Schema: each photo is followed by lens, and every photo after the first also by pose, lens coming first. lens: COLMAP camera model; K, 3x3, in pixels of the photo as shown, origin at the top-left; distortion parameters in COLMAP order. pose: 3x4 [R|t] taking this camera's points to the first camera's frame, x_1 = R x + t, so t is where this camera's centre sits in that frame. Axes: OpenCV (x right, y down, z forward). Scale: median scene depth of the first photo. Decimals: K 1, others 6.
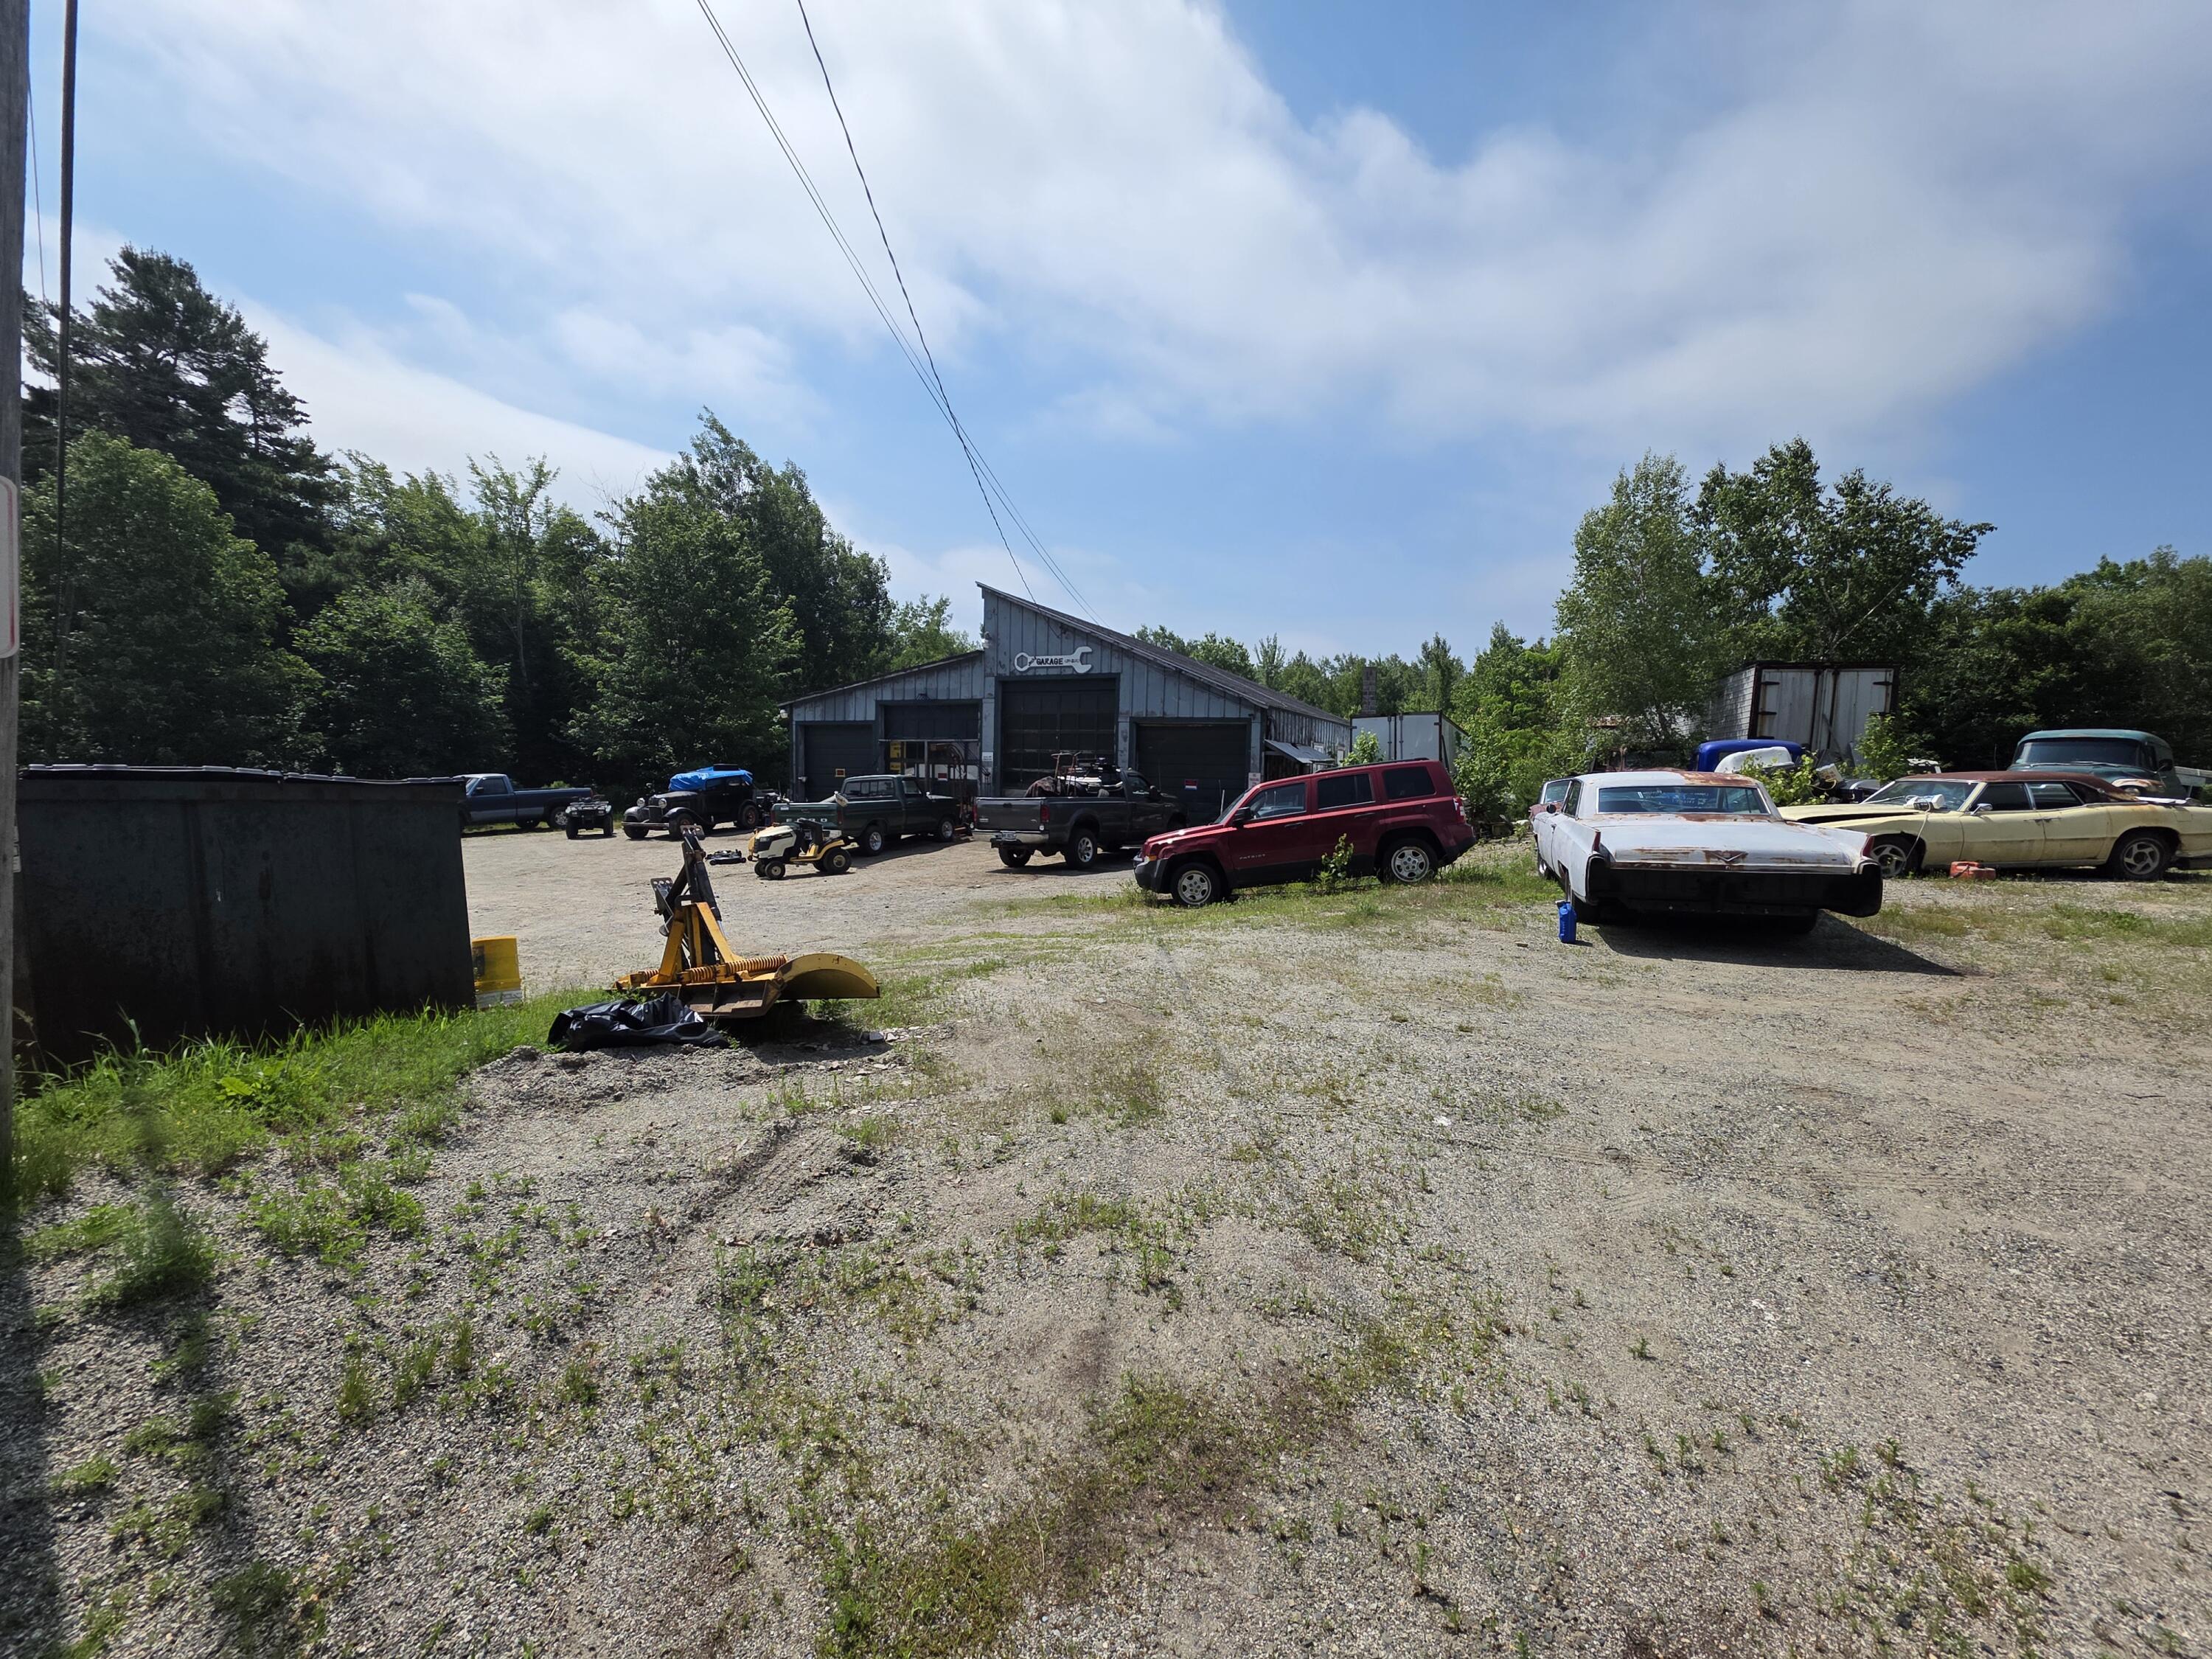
lens RADIAL K [[887.7, 0, 1105.2], [0, 887.7, 832.1], [0, 0, 1]] dist [0.001205, 0.000510]
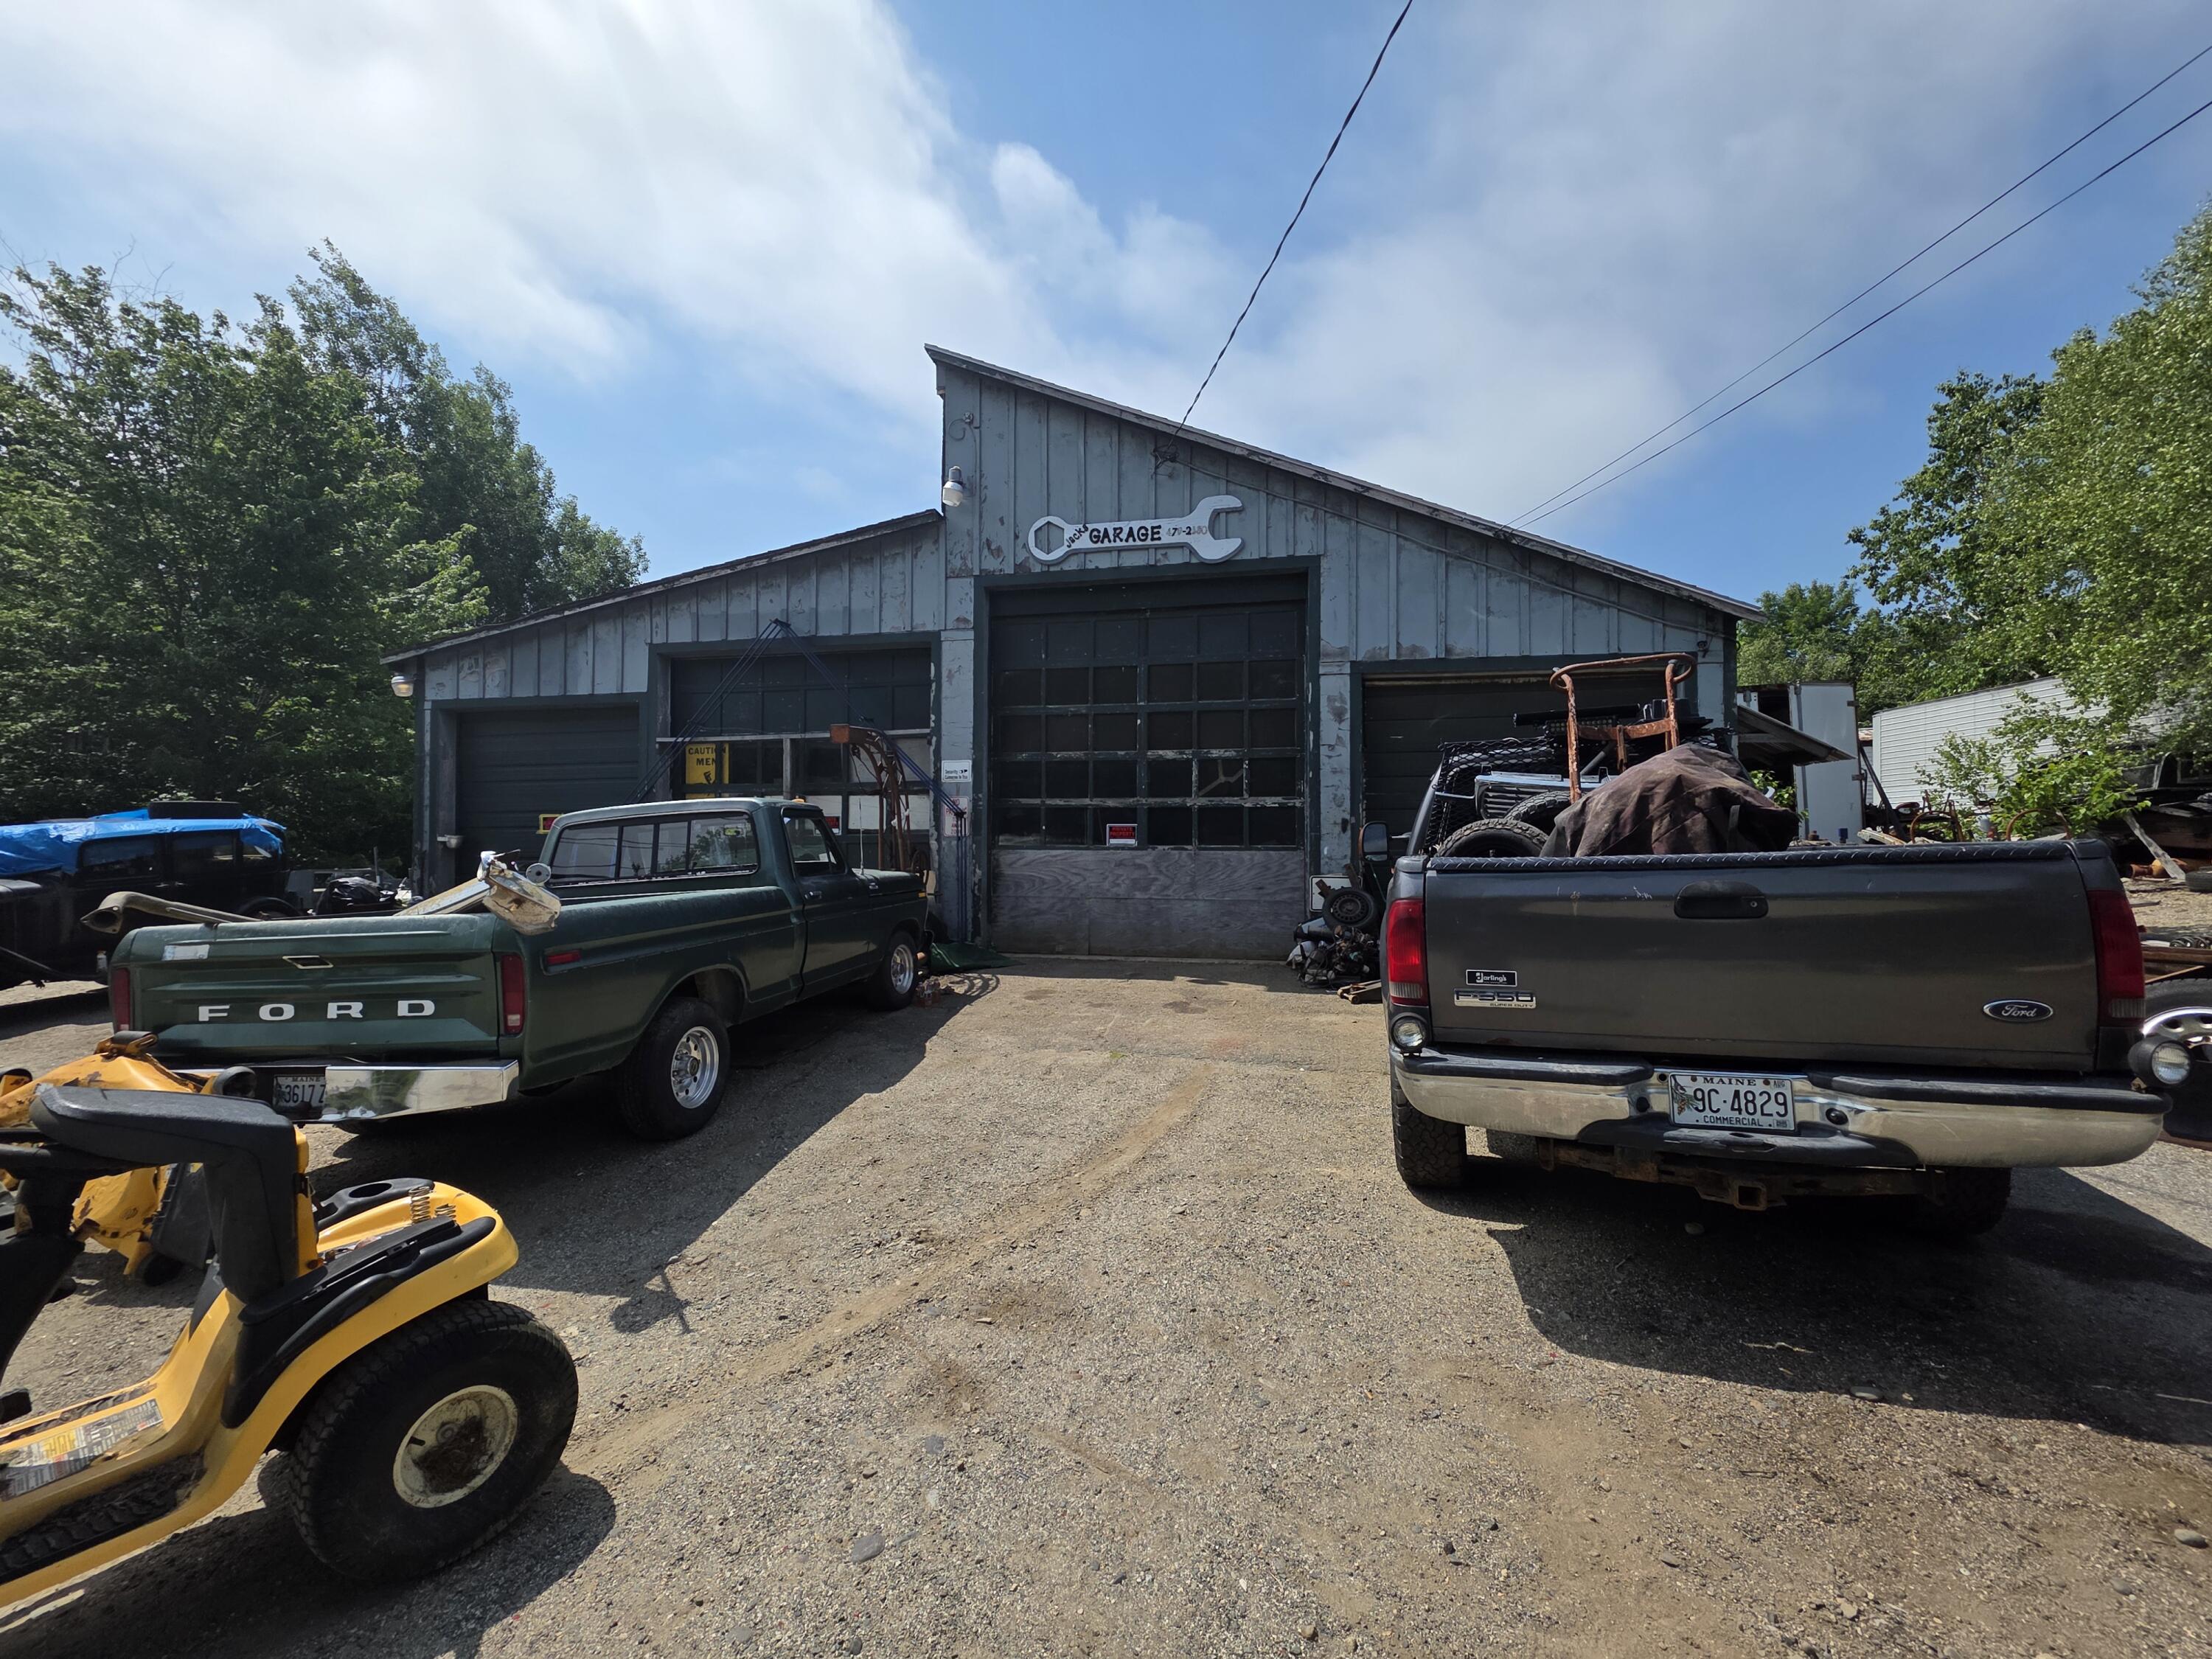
lens RADIAL K [[887.7, 0, 1108.5], [0, 887.7, 830.5], [0, 0, 1]] dist [0.001205, 0.000510]
pose [[0.967149, -0.017141, 0.253630, -0.169326], [0.038472, 0.996102, -0.079383, -0.023074], [-0.251281, 0.086533, 0.964038, 0.594201]]
